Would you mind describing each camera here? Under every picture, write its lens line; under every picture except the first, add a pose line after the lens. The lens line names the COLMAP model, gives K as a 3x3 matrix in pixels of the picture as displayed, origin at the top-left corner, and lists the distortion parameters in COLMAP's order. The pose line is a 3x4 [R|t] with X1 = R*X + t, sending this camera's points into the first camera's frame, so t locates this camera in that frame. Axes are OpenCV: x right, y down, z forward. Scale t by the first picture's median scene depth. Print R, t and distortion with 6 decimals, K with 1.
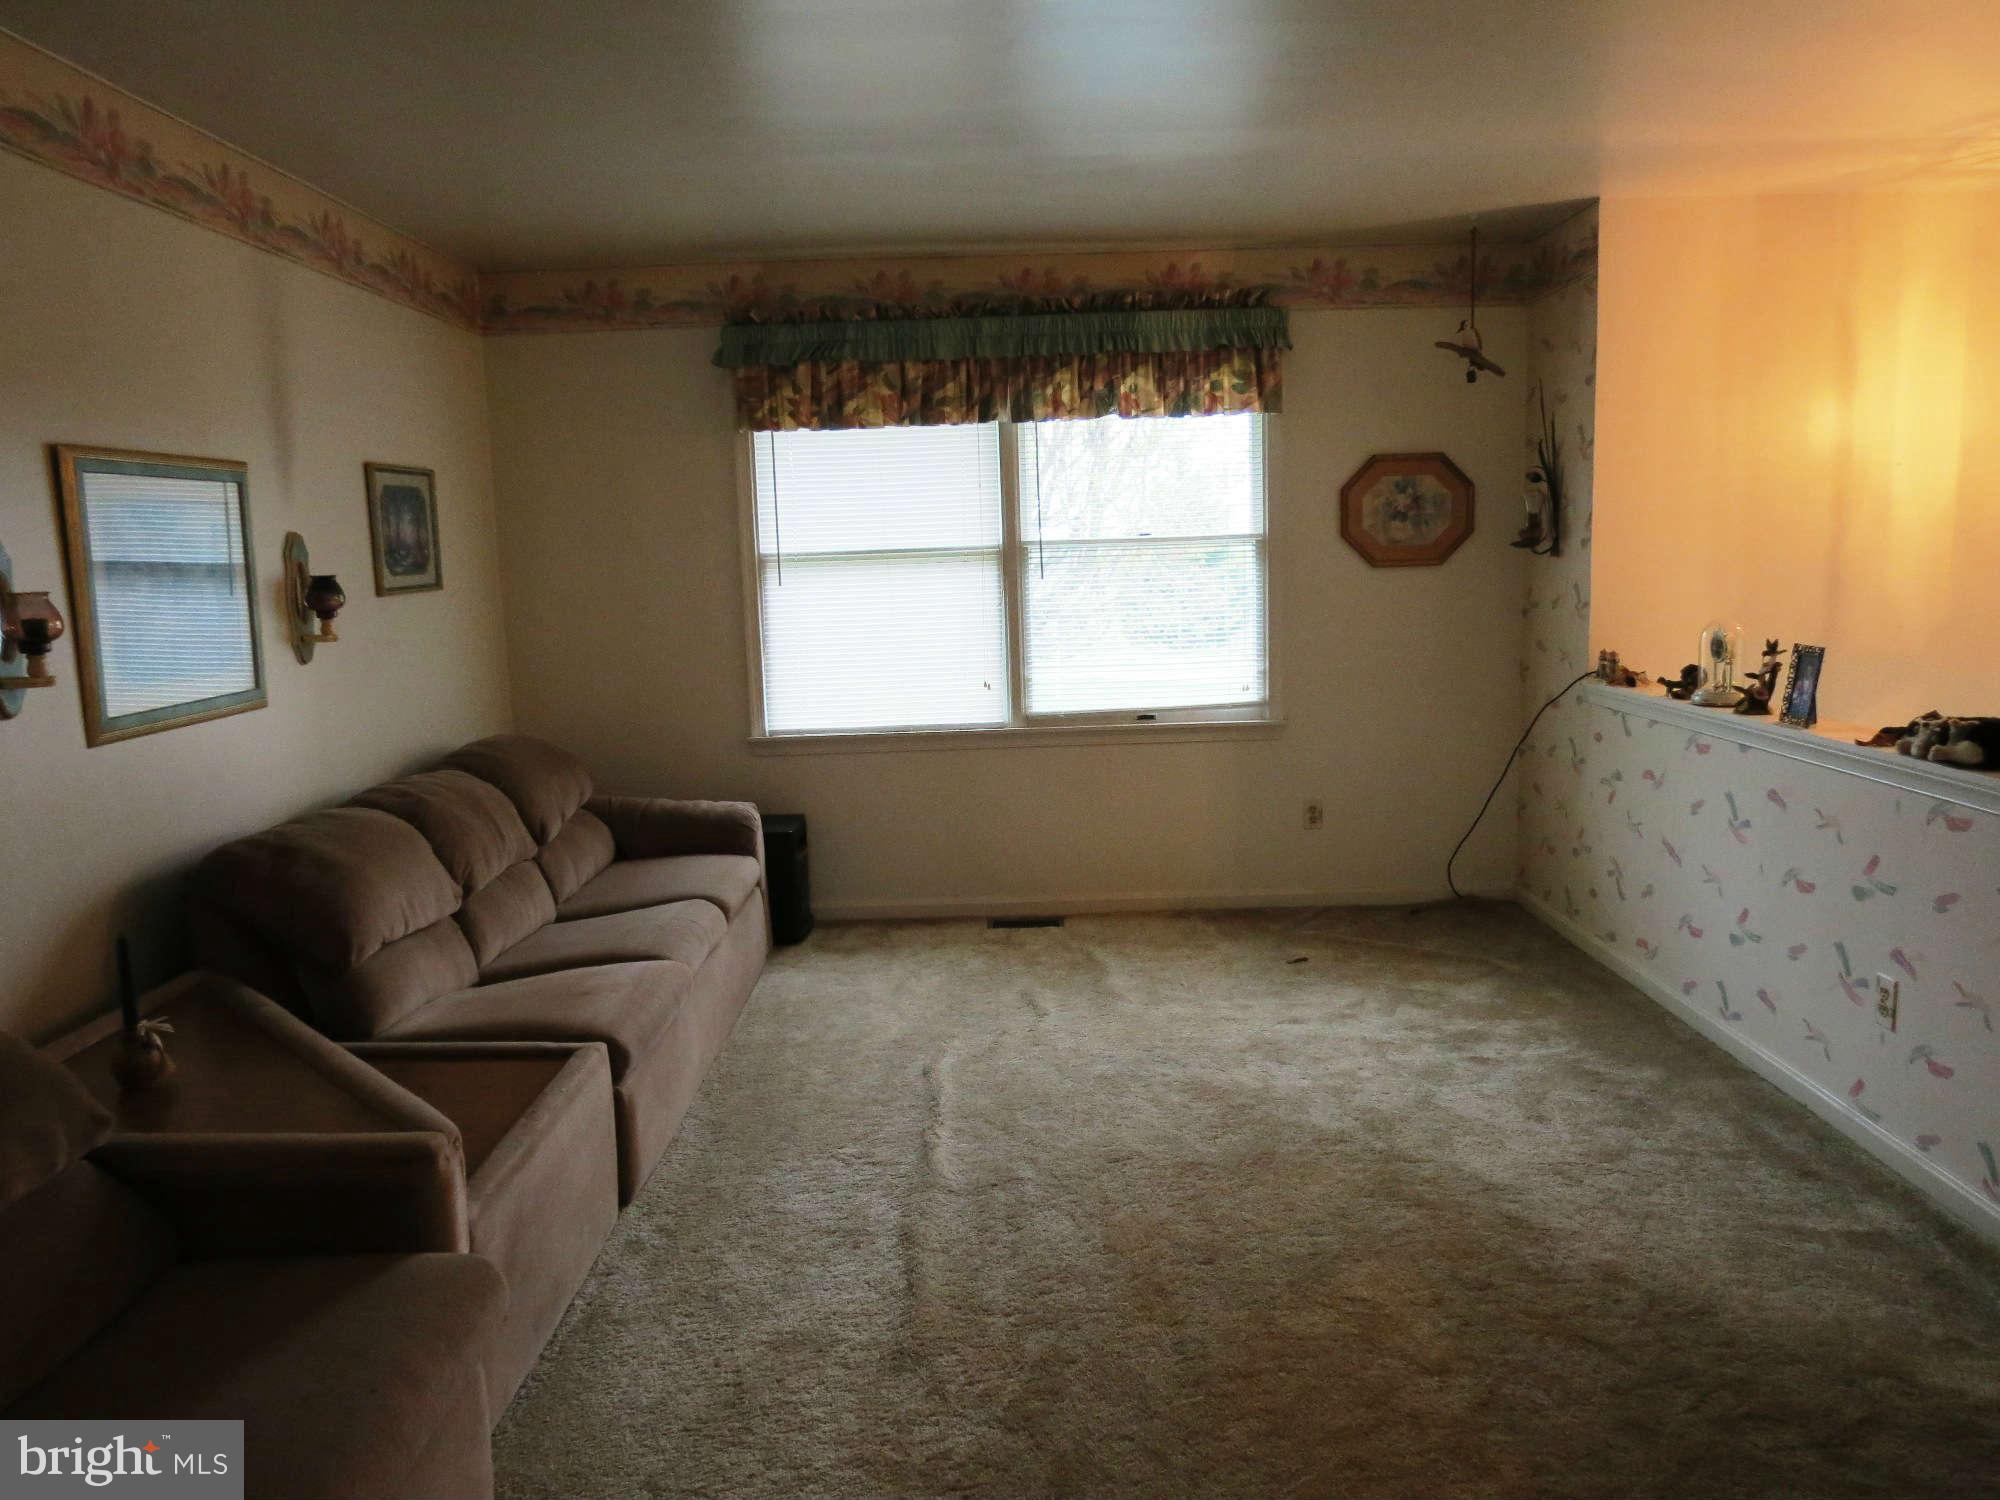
lens RADIAL K [[1423.3, 0, 1000.0], [0, 1423.3, 750.0], [0, 0, 1]] dist [-0.030845, 0.022875]
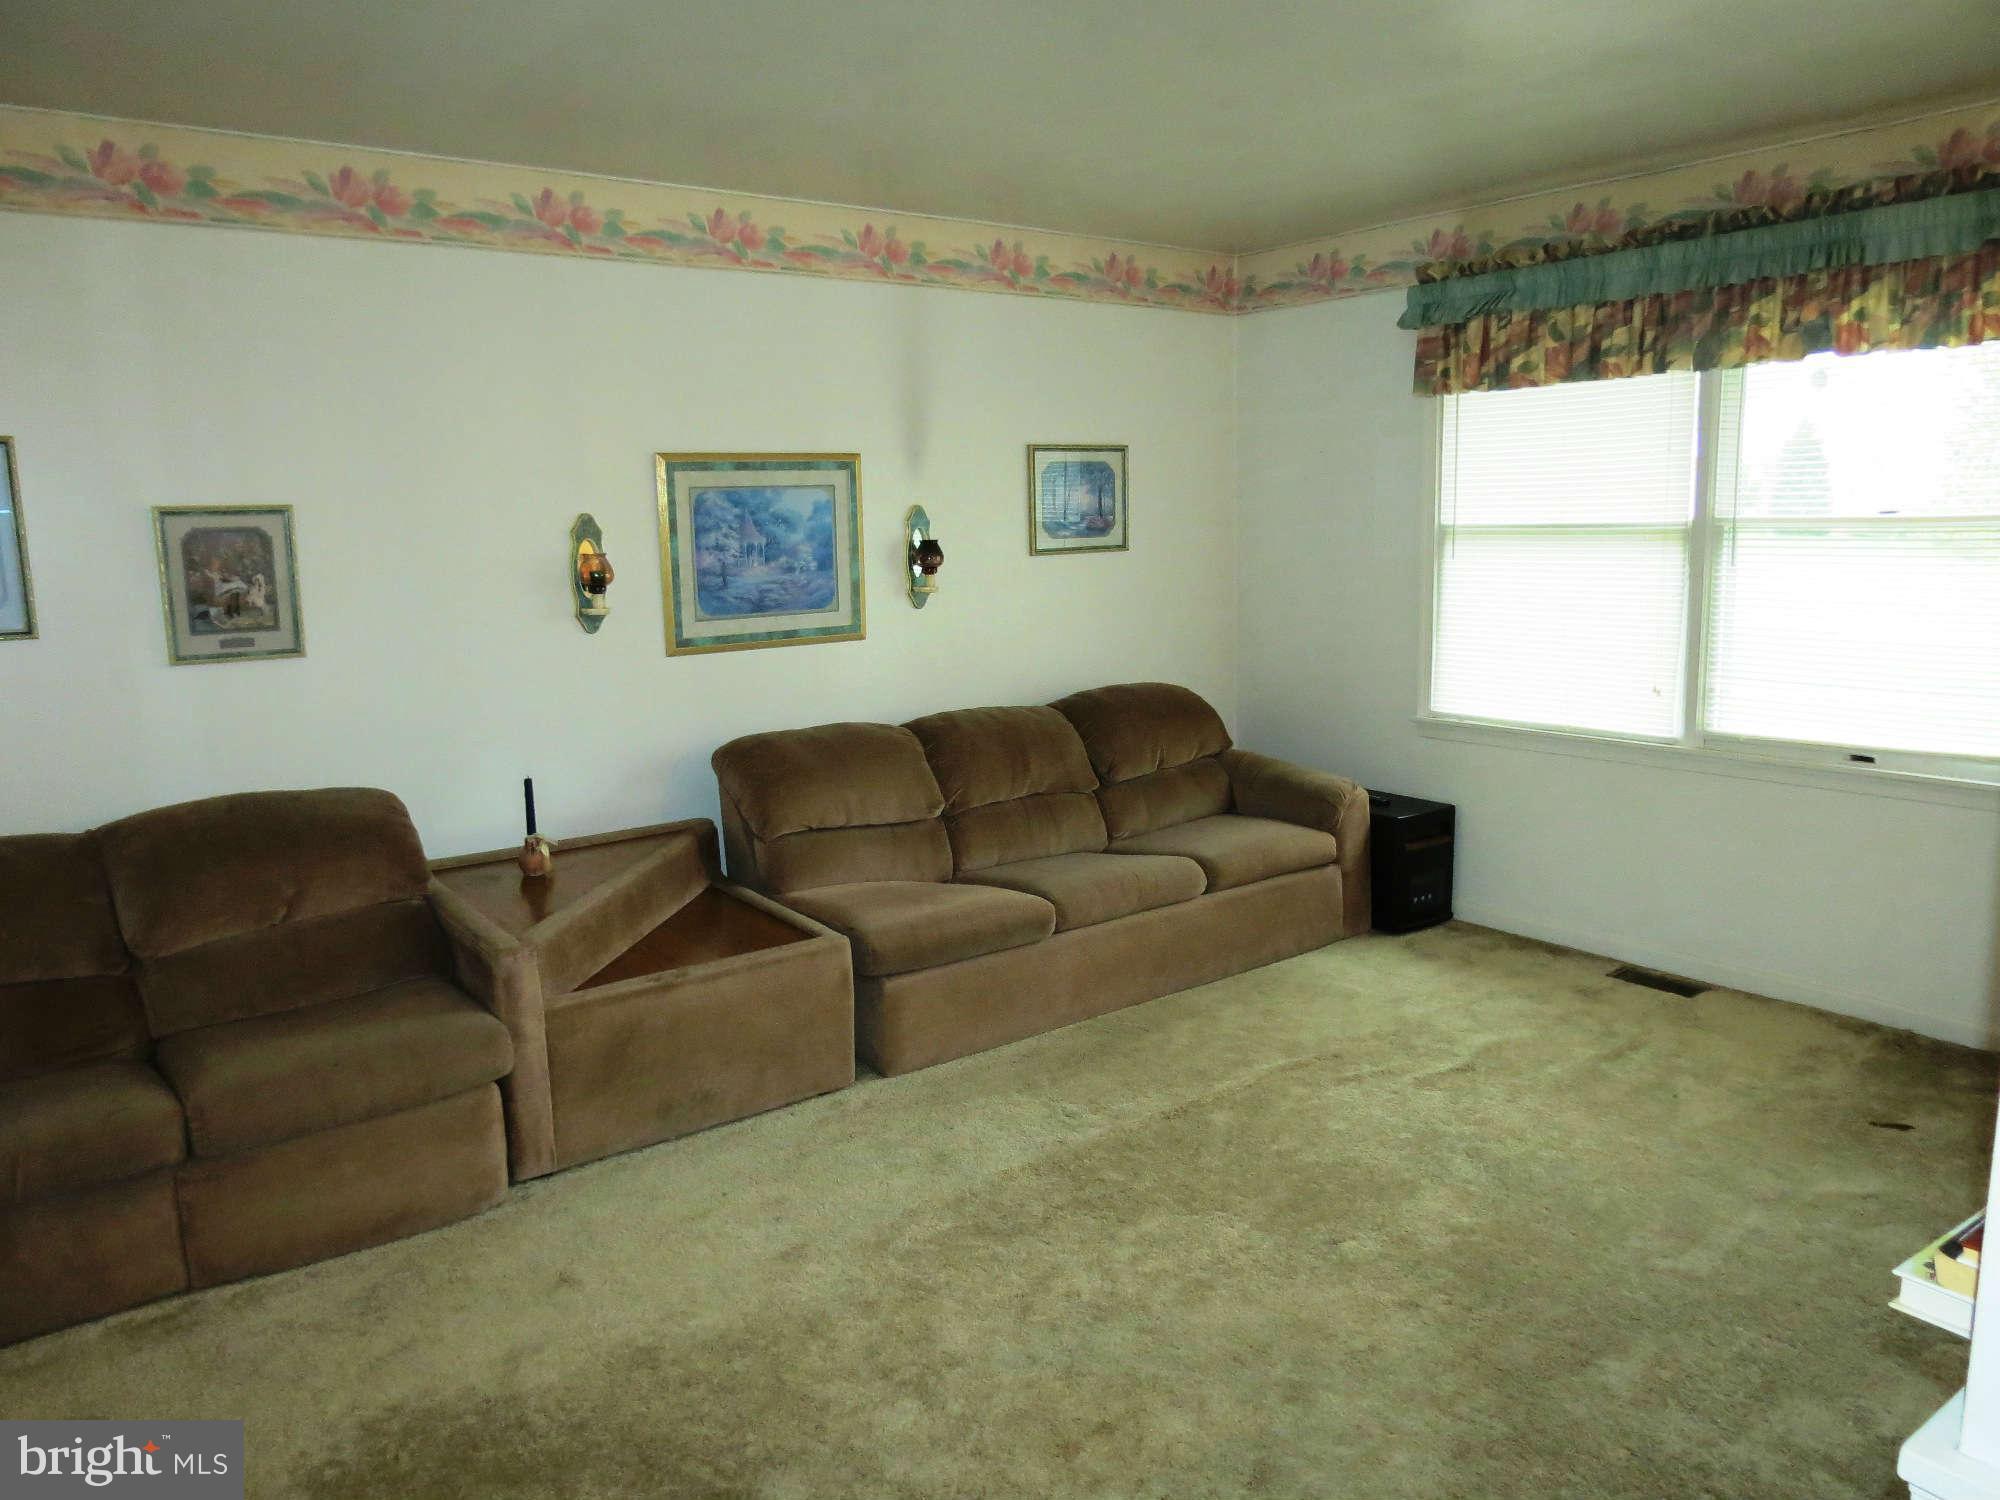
lens RADIAL K [[1423.3, 0, 1000.0], [0, 1423.3, 750.0], [0, 0, 1]] dist [-0.030845, 0.022875]
pose [[0.608201, 0.147679, -0.779924, 0.430010], [-0.113250, 0.988634, 0.098883, -0.052296], [0.785662, 0.028185, 0.618013, 0.200001]]
